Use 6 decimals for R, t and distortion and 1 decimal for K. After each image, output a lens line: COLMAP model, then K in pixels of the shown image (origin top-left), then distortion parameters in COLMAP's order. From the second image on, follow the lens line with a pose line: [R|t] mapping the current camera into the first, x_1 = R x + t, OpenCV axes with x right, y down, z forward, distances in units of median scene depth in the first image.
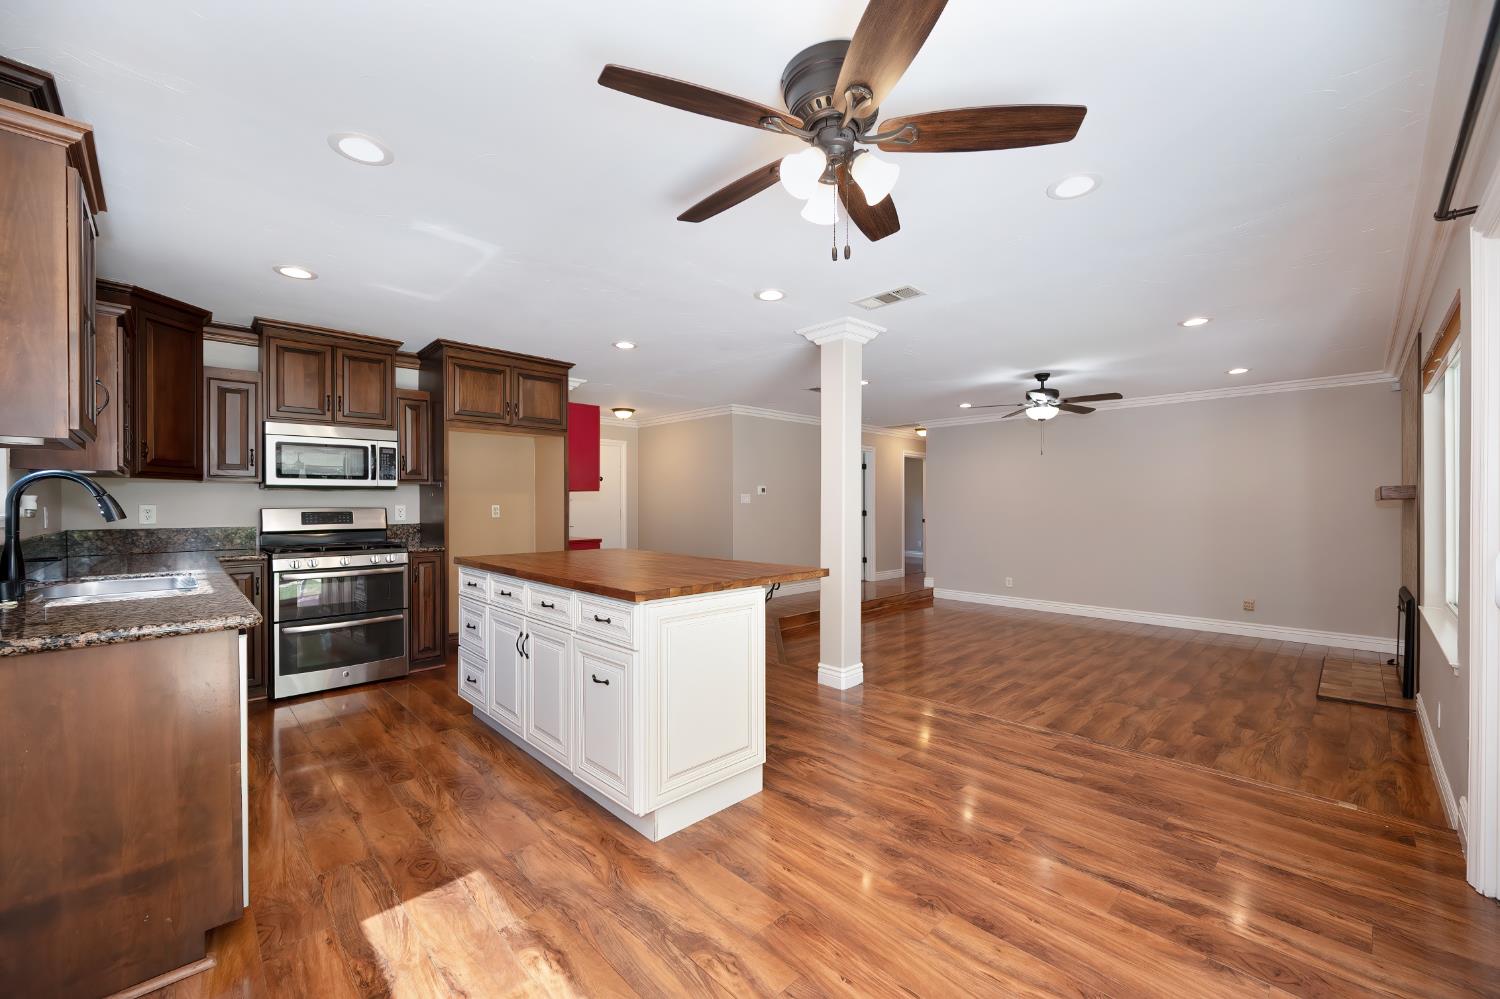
lens RADIAL K [[591.7, 0, 754.8], [0, 591.7, 504.1], [0, 0, 1]] dist [0.000272, -0.000871]
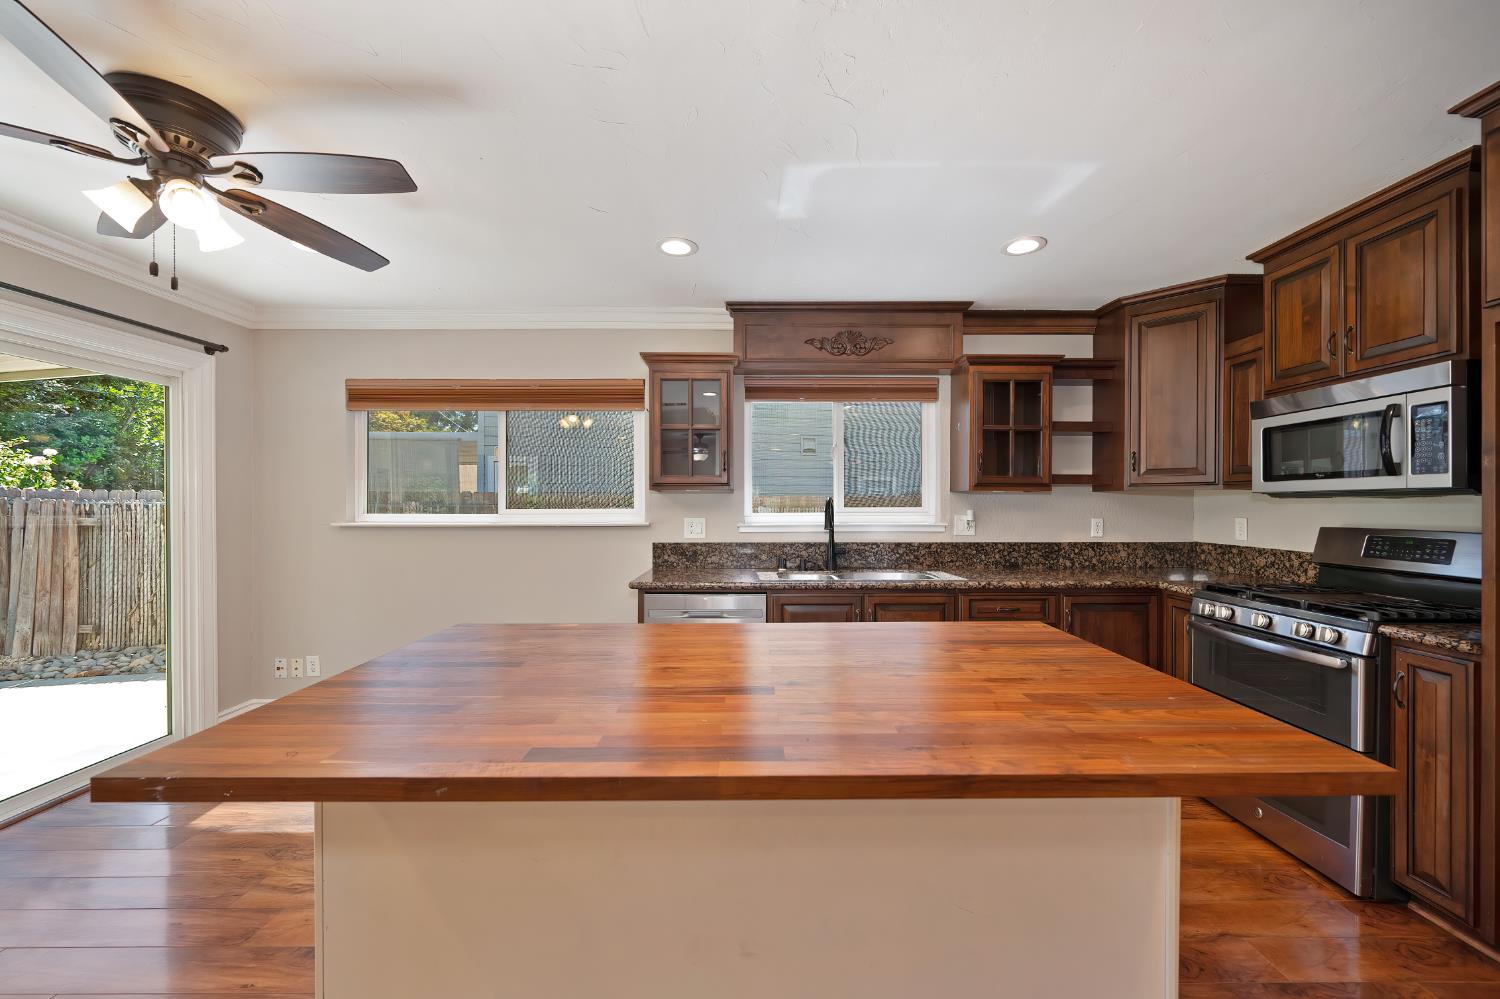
lens RADIAL K [[591.7, 0, 753.8], [0, 591.7, 506.4], [0, 0, 1]] dist [0.000272, -0.000871]
pose [[-0.692577, 0.006022, -0.721319, 0.071436], [0.002441, 0.999979, 0.006005, -0.020035], [0.721340, 0.002398, -0.692577, 0.952426]]
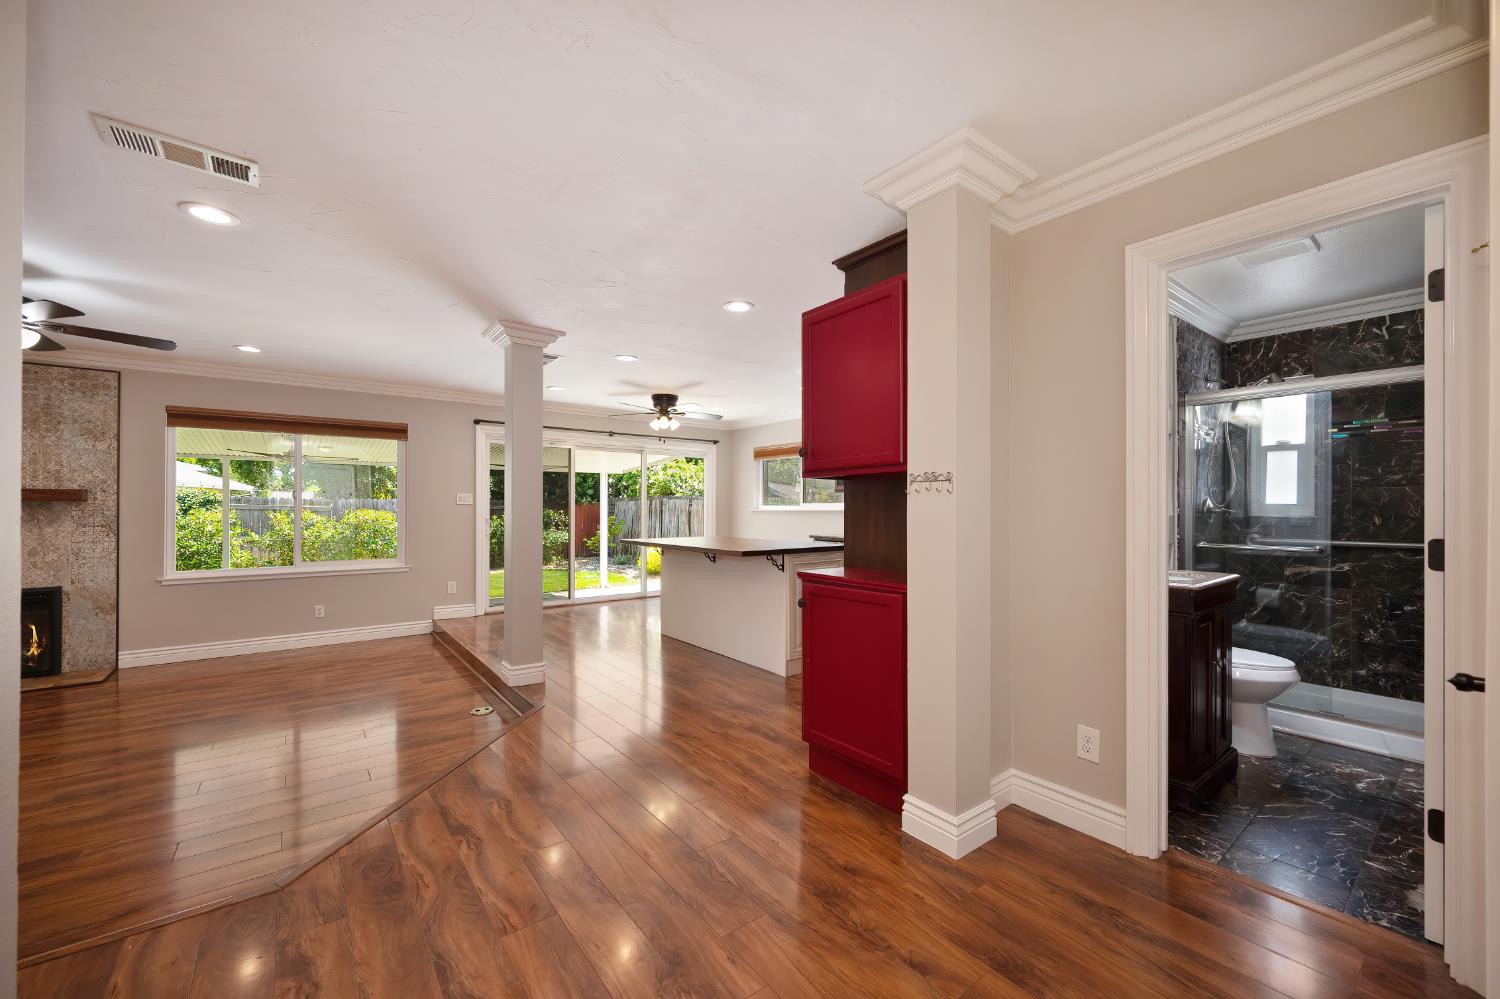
lens RADIAL K [[591.7, 0, 752.7], [0, 591.7, 505.3], [0, 0, 1]] dist [0.000272, -0.000871]
pose [[-0.993688, -0.000751, 0.112180, -0.343602], [-0.001443, 0.999980, -0.006086, 0.005814], [-0.112173, -0.006210, -0.993669, 1.883456]]
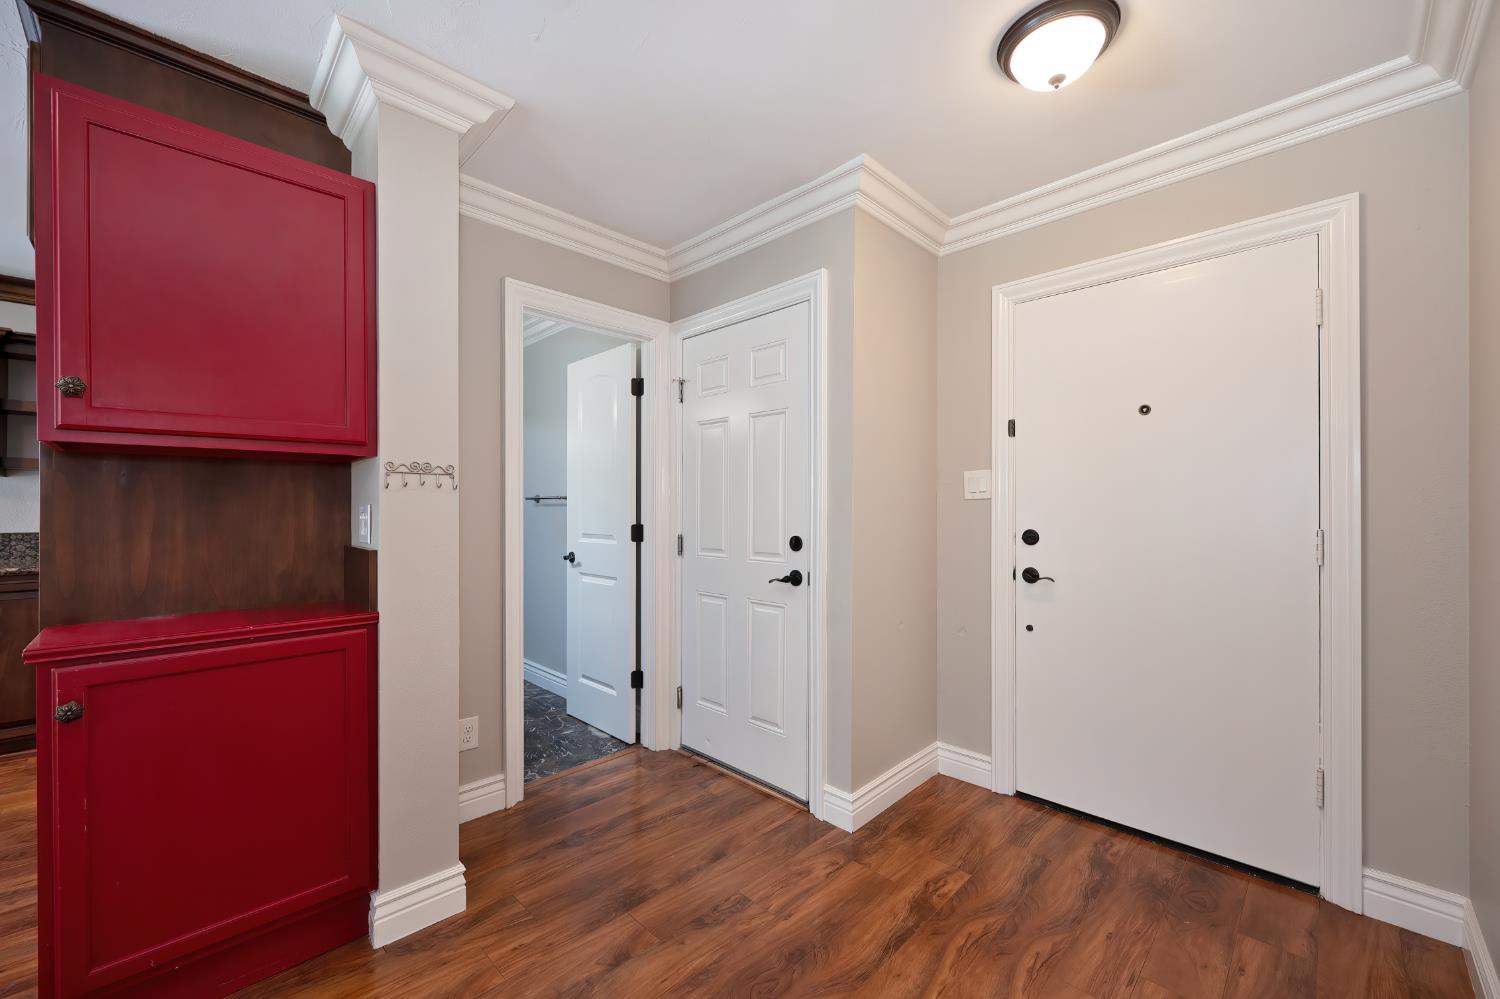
lens RADIAL K [[591.7, 0, 750.3], [0, 591.7, 507.8], [0, 0, 1]] dist [0.000272, -0.000871]
pose [[0.015341, -0.003400, -0.999877, -0.034135], [-0.000692, 0.999994, -0.003411, 0.006432], [0.999882, 0.000745, 0.015339, 1.585406]]
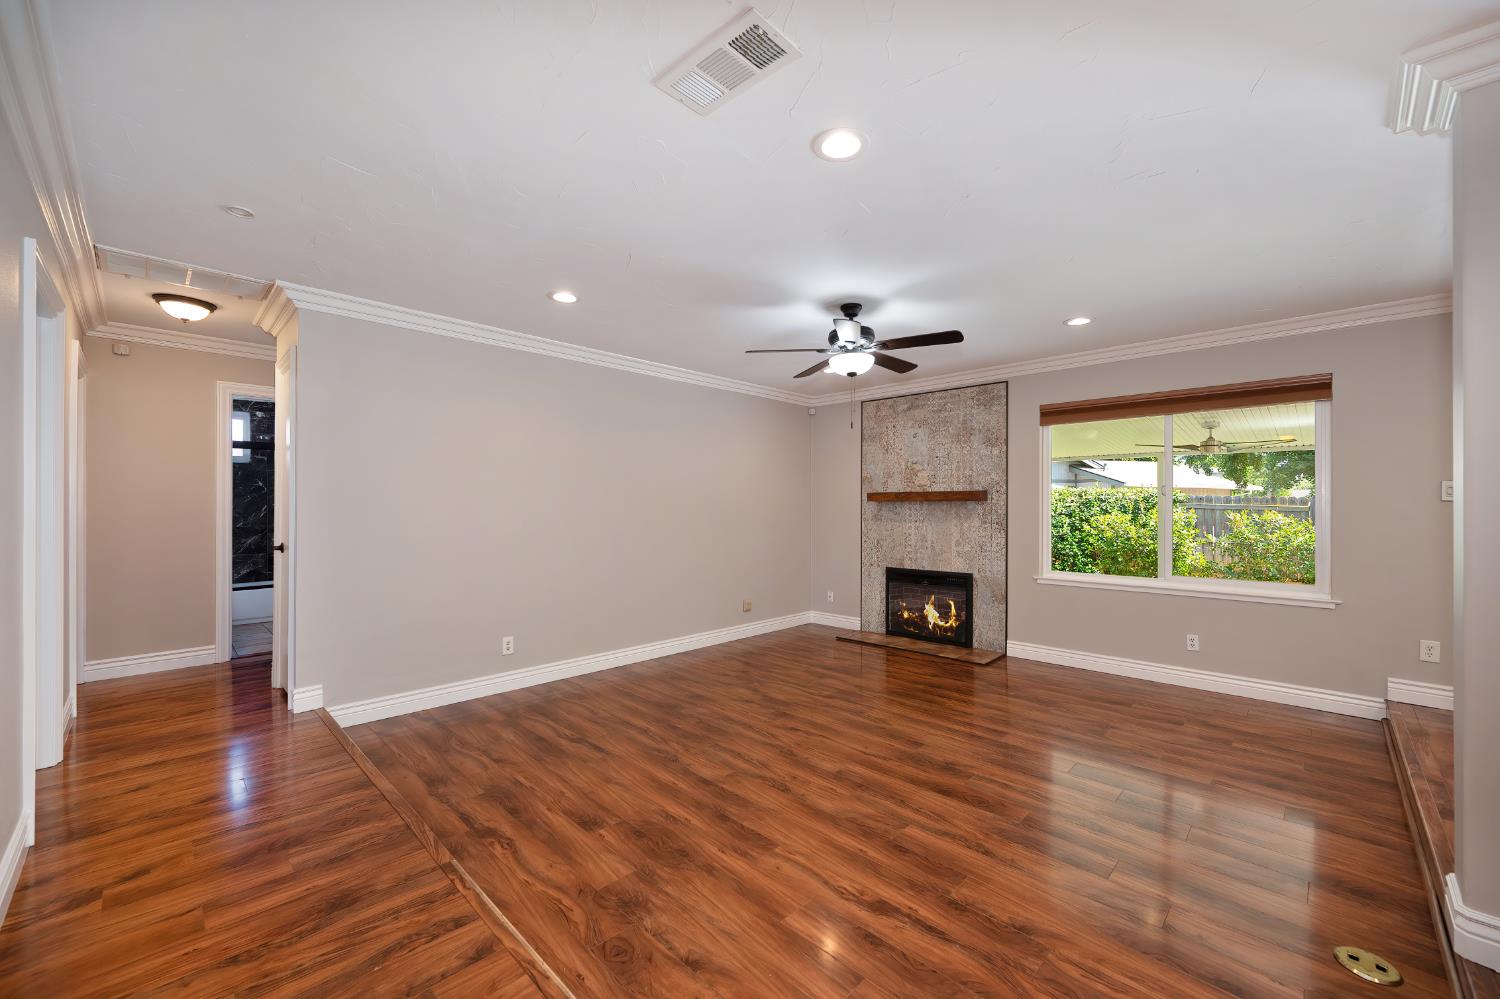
lens RADIAL K [[591.7, 0, 754.5], [0, 591.7, 504.8], [0, 0, 1]] dist [0.000272, -0.000871]
pose [[-0.029045, 0.002162, 0.999576, -0.220012], [-0.002996, 0.999993, -0.002250, 0.005893], [-0.999574, -0.003061, -0.029038, 1.451100]]
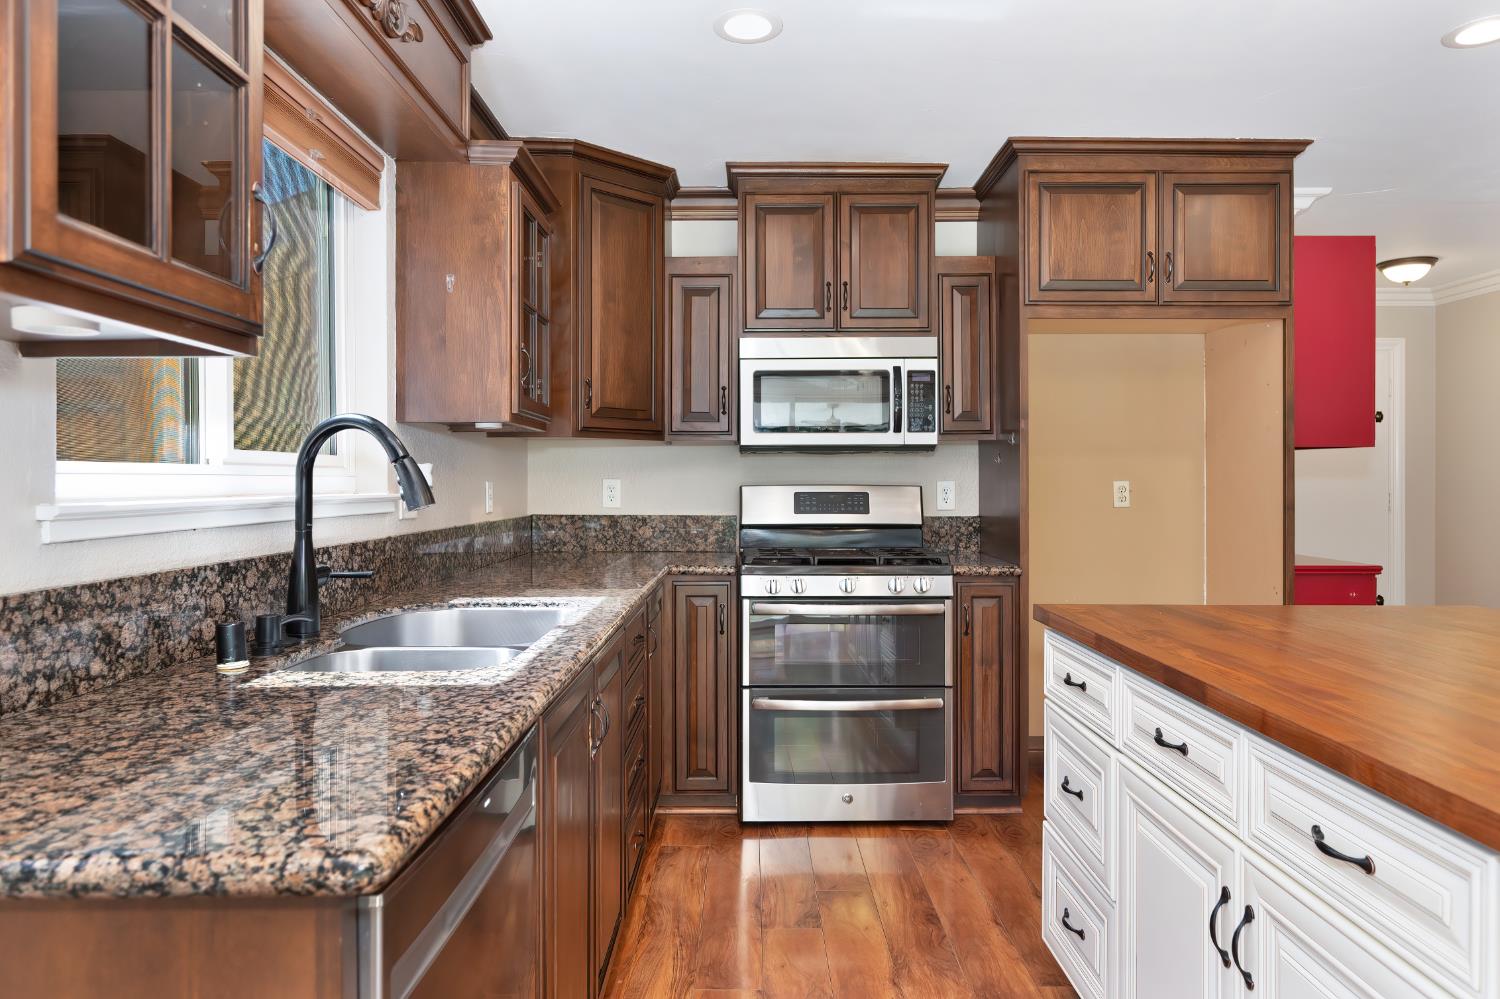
lens RADIAL K [[951.6, 0, 758.0], [0, 951.6, 479.8], [0, 0, 1]] dist [0.000919, 0.004301]
pose [[0.720311, 0.001307, -0.693650, -0.143810], [-0.001205, 0.999999, 0.000632, 0.000744], [0.693650, 0.000380, 0.720312, 0.299893]]
